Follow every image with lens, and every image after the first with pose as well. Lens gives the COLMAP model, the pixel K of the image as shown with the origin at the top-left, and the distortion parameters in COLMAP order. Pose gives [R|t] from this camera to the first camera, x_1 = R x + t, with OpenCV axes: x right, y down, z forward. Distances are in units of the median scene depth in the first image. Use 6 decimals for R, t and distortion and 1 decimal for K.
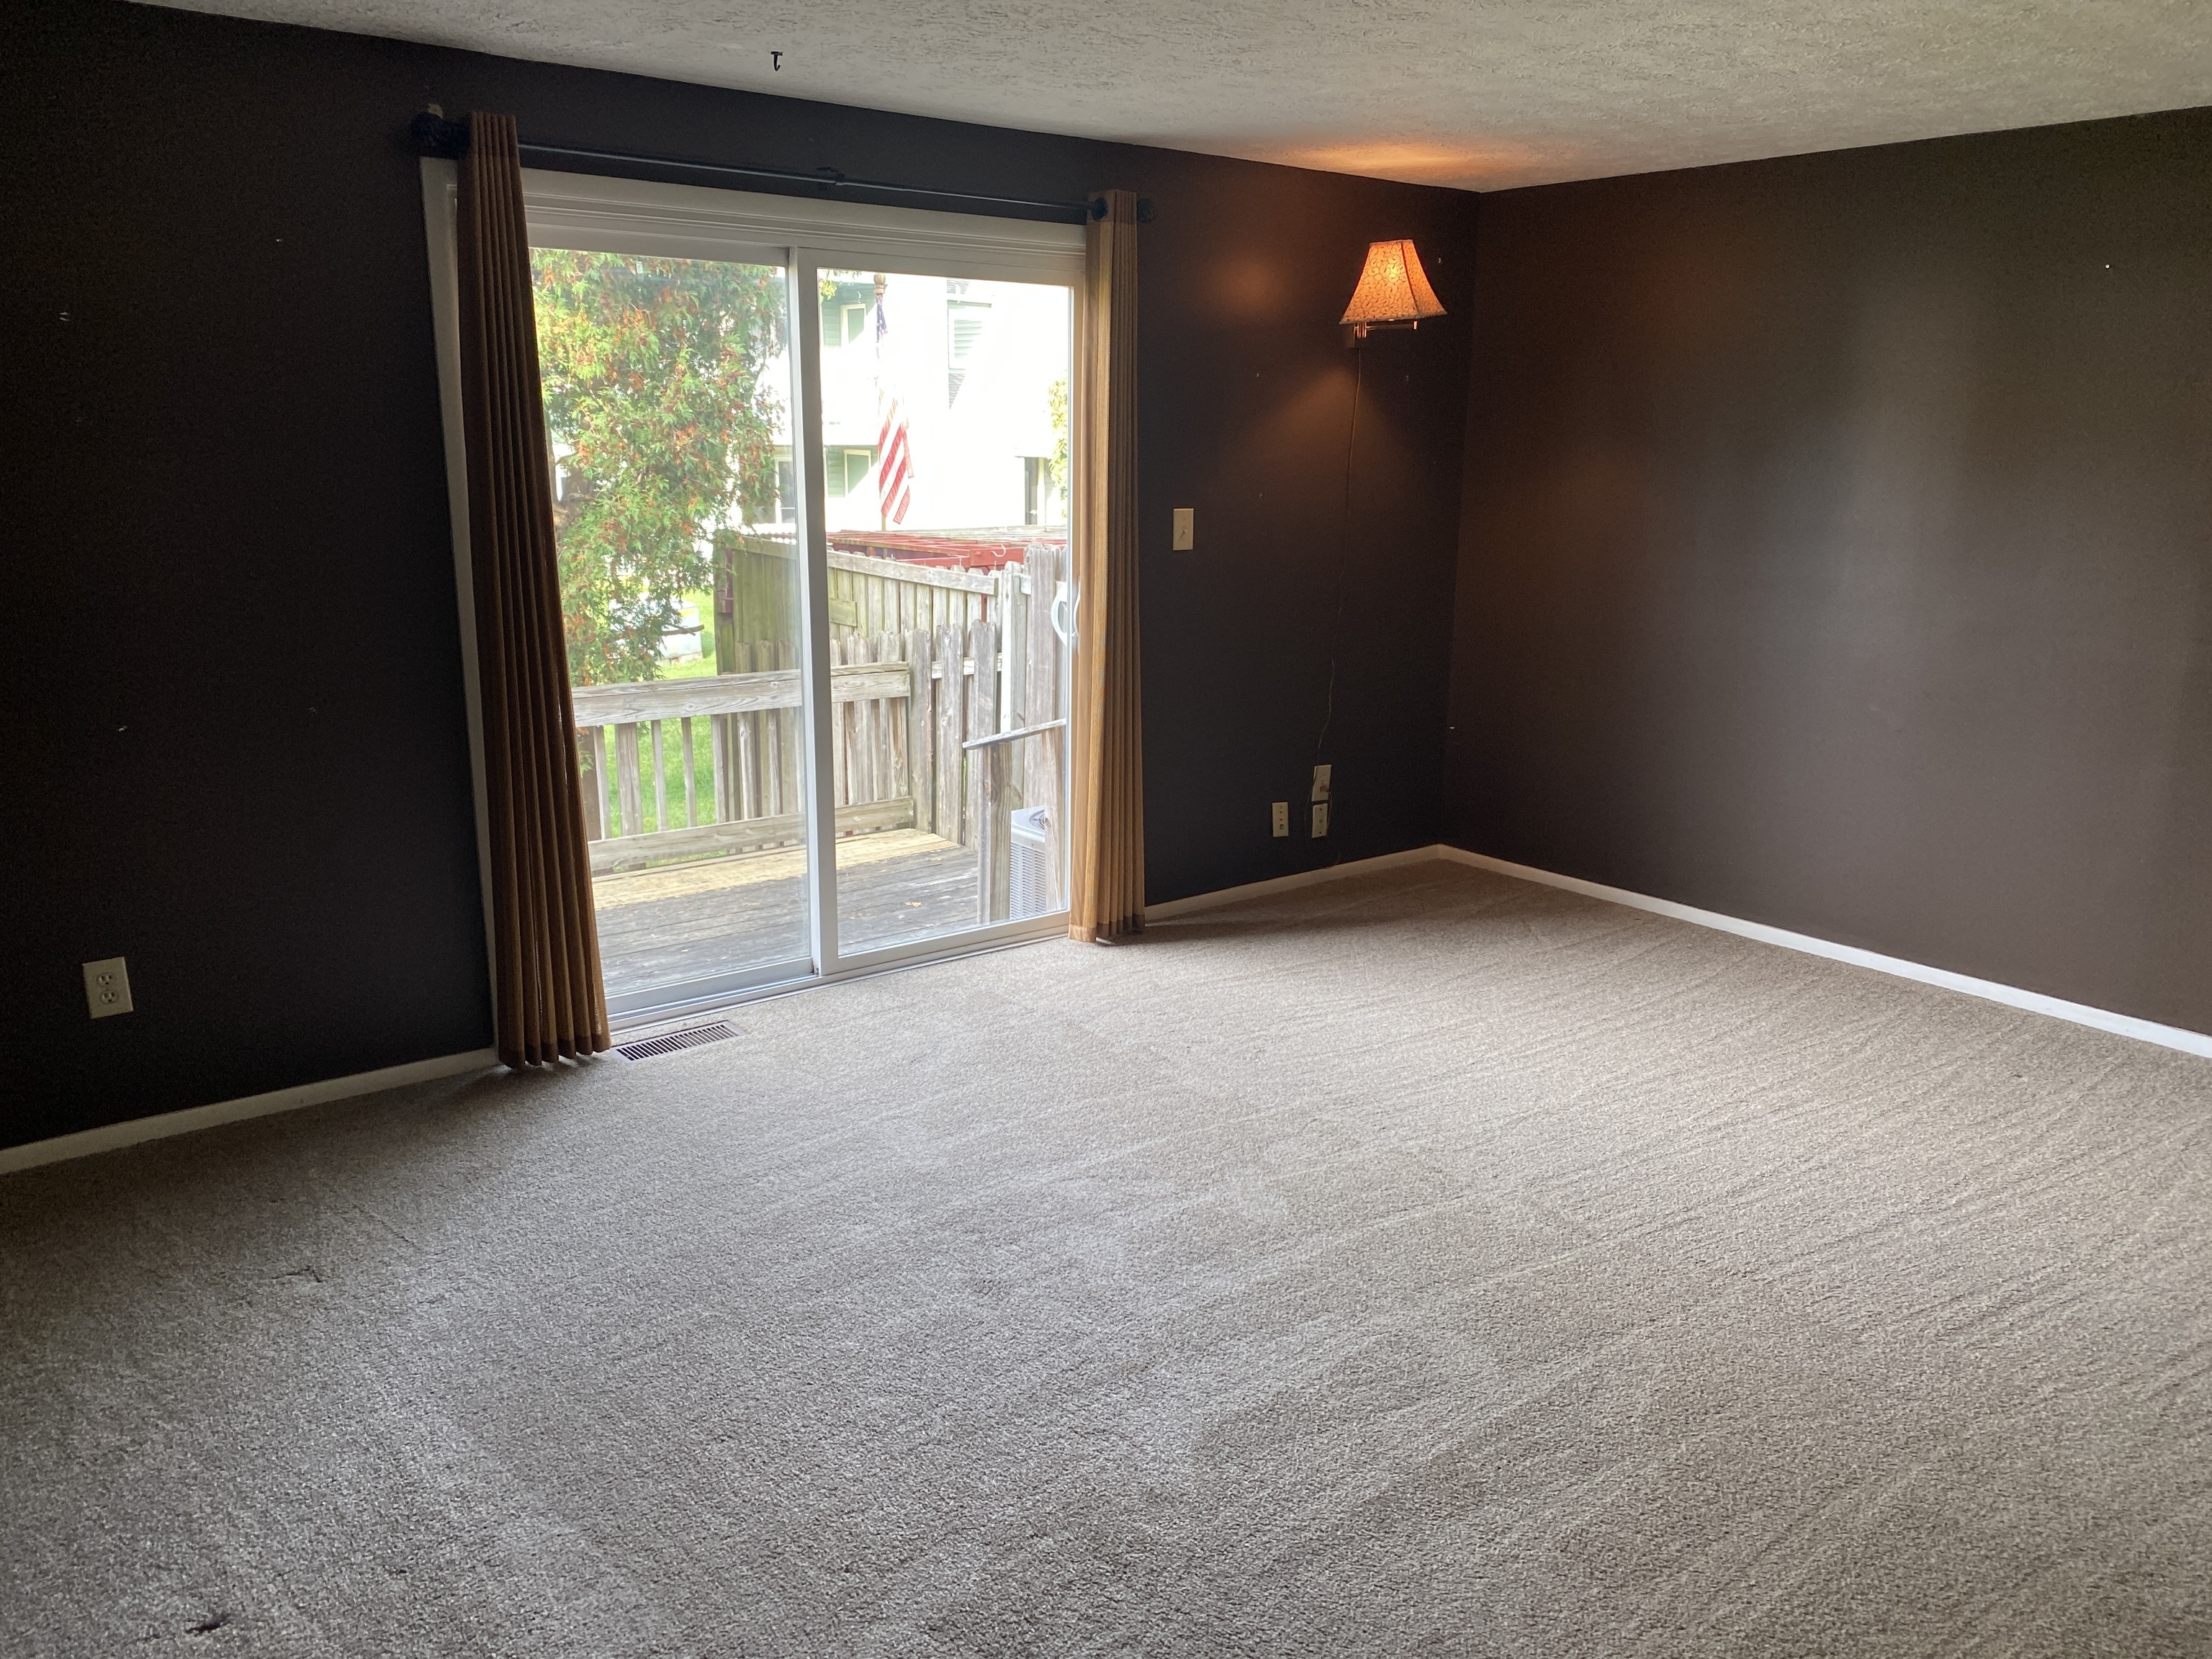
lens RADIAL K [[1681.4, 0, 1108.2], [0, 1681.4, 846.4], [0, 0, 1]] dist [0.036972, -0.016546]
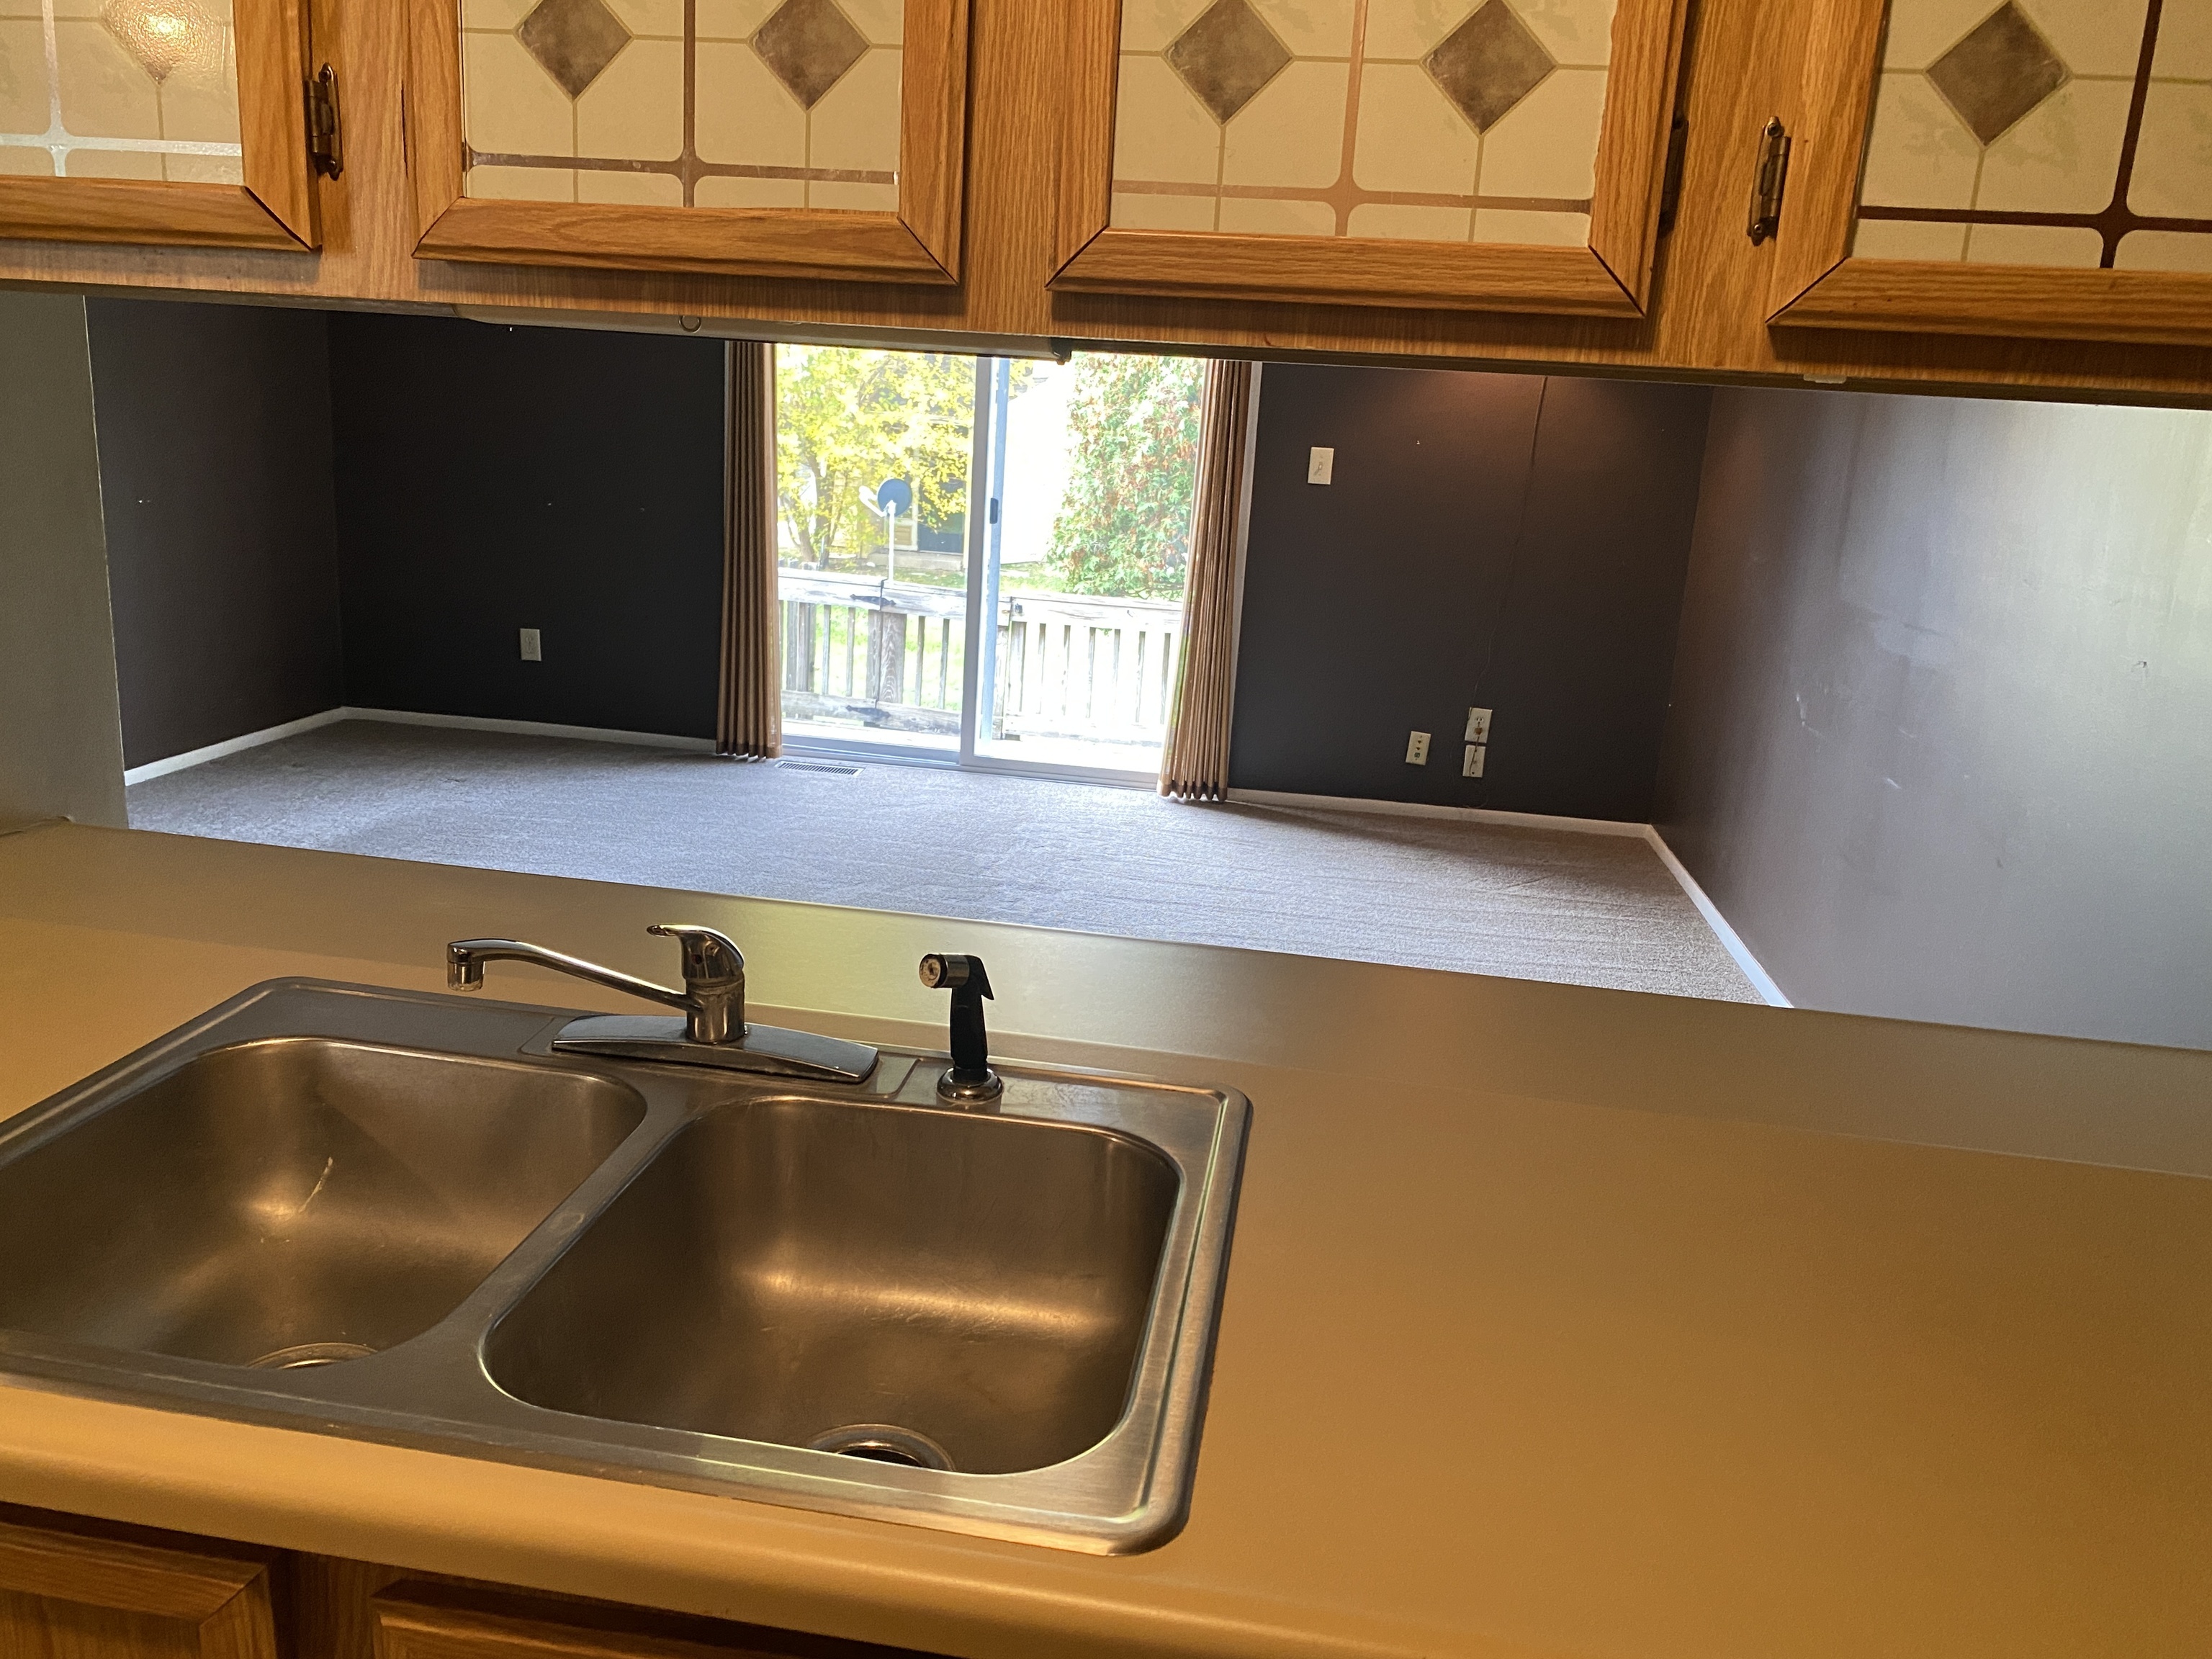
lens RADIAL K [[1681.4, 0, 1101.1], [0, 1681.4, 822.7], [0, 0, 1]] dist [0.036972, -0.016546]
pose [[0.685761, 0.204050, -0.698638, 0.803283], [-0.228938, 0.971647, 0.059070, 0.015055], [0.690883, 0.119437, 0.713032, 0.105820]]
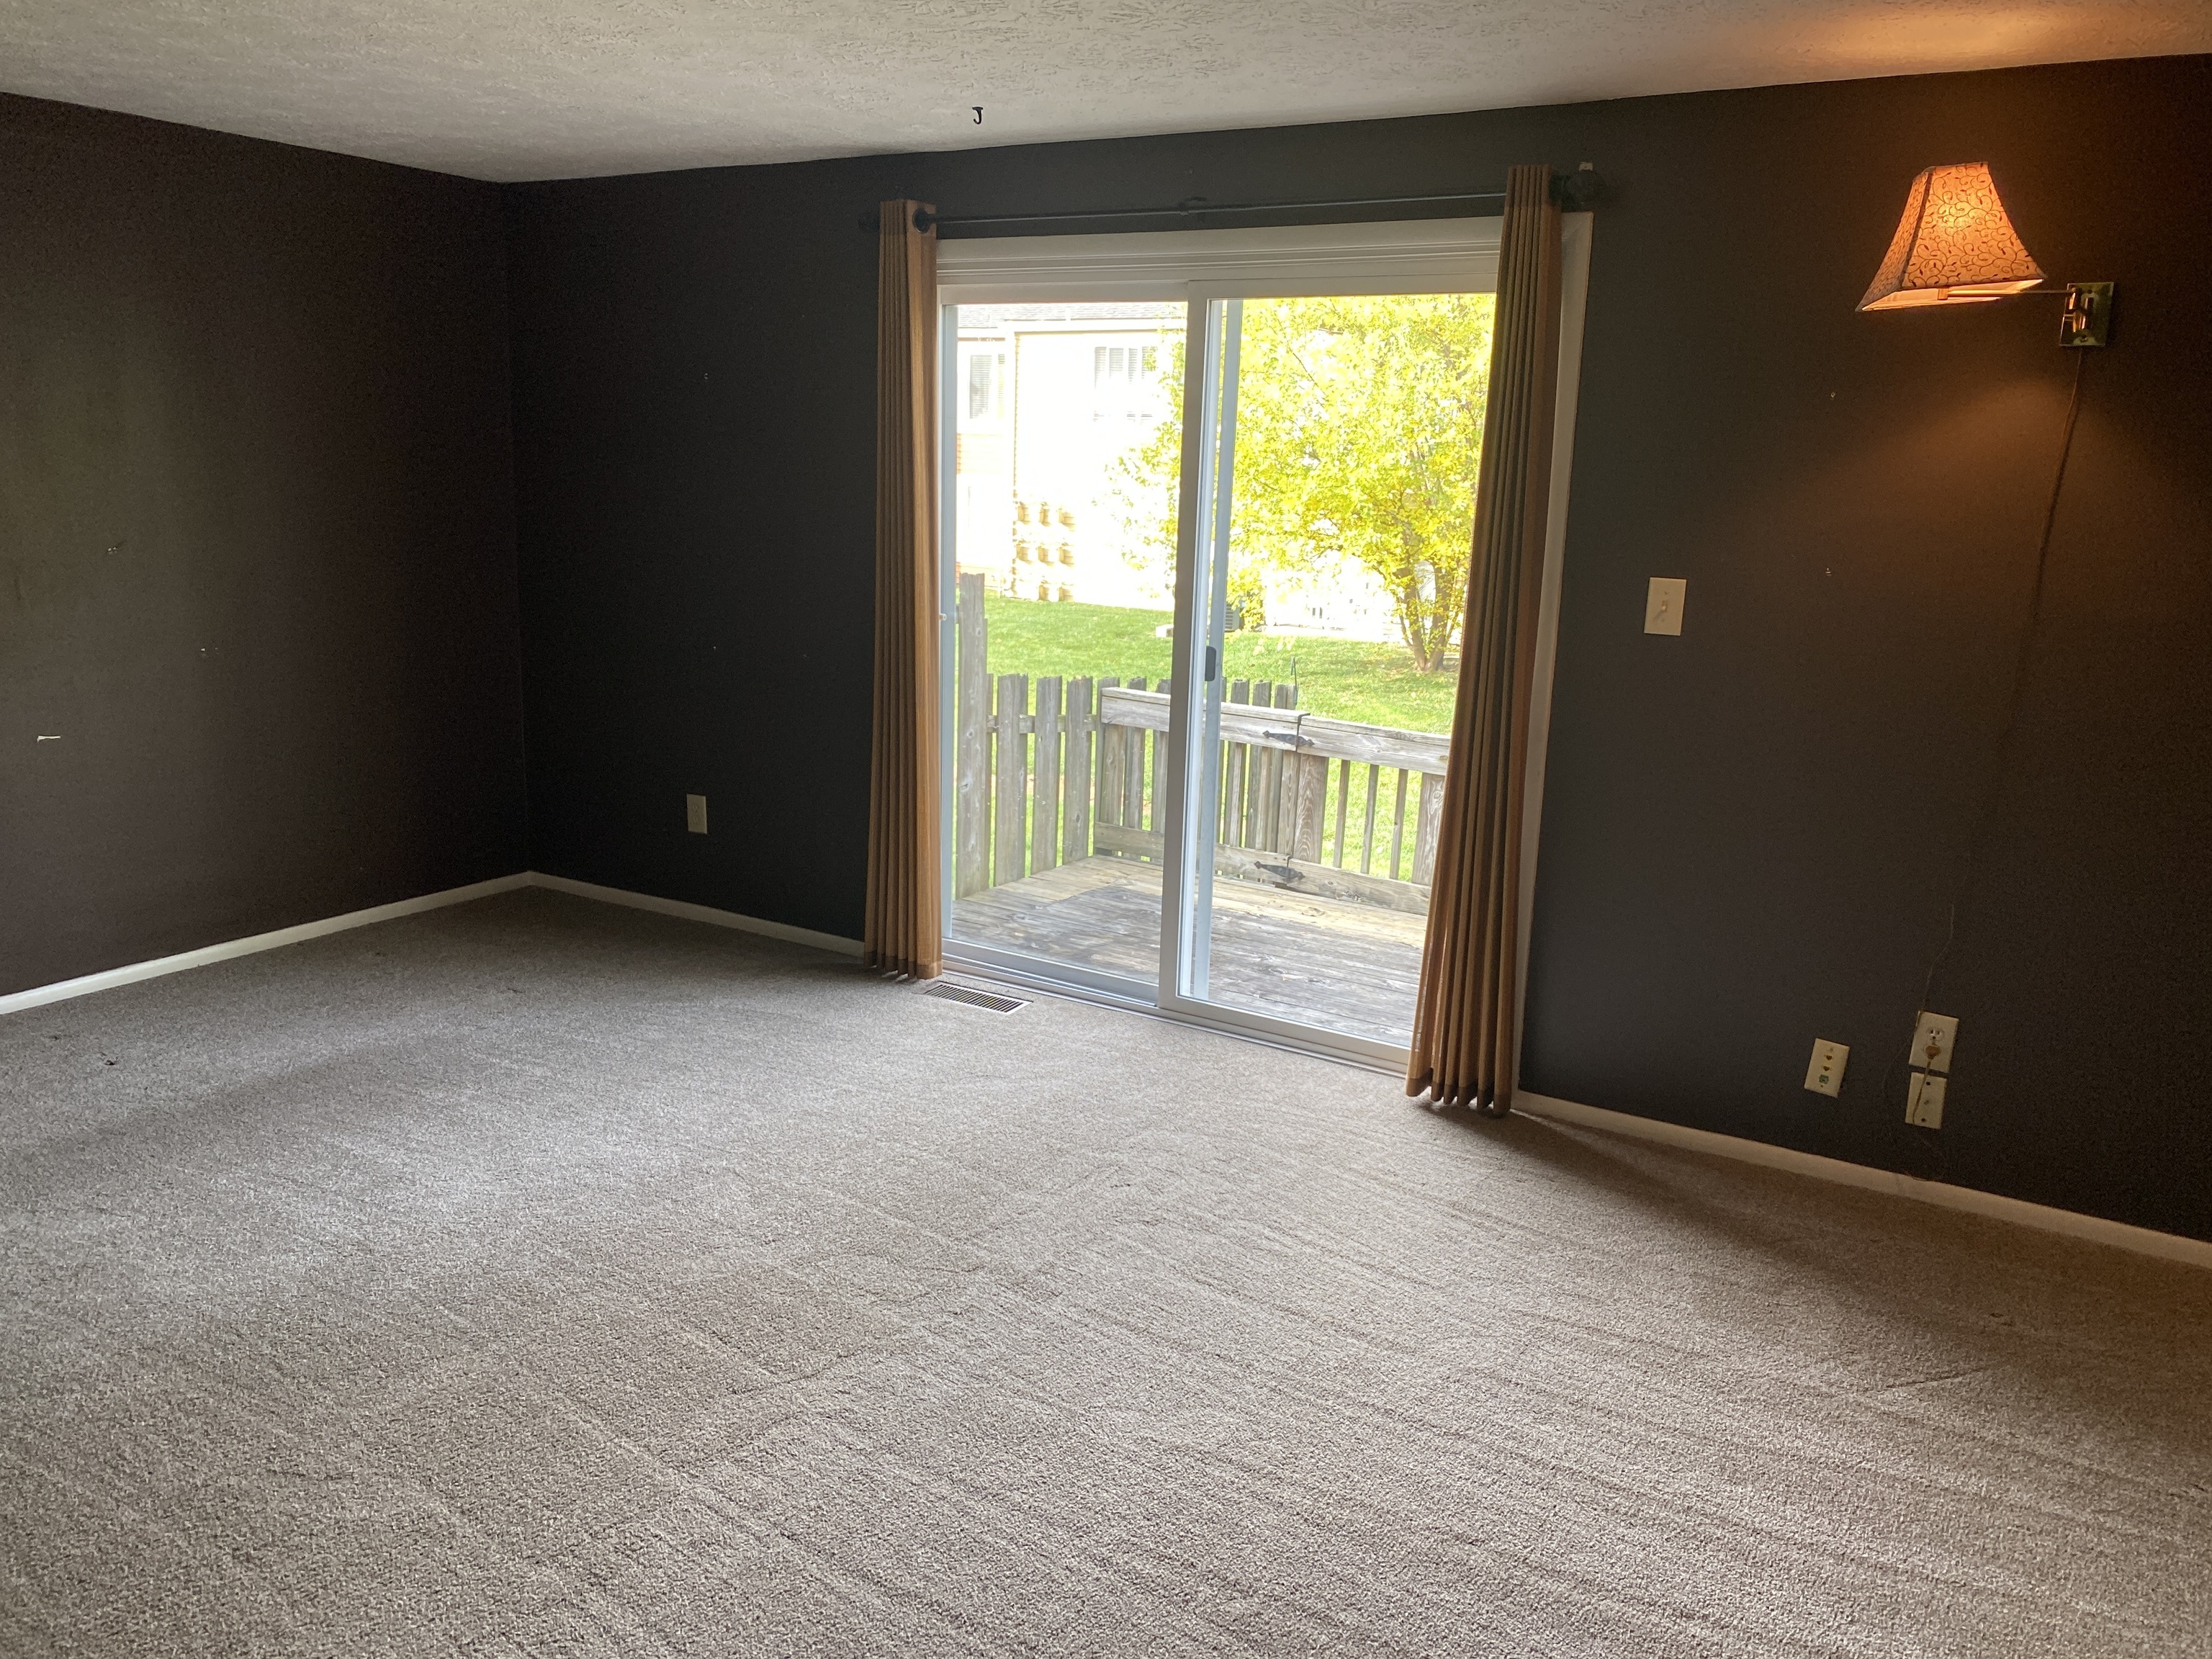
lens RADIAL K [[1681.4, 0, 1112.5], [0, 1681.4, 816.5], [0, 0, 1]] dist [0.036972, -0.016546]
pose [[0.349735, 0.192801, -0.916795, 0.650277], [-0.257784, 0.960624, 0.103680, -0.117213], [0.900685, 0.200075, 0.385665, 0.530095]]
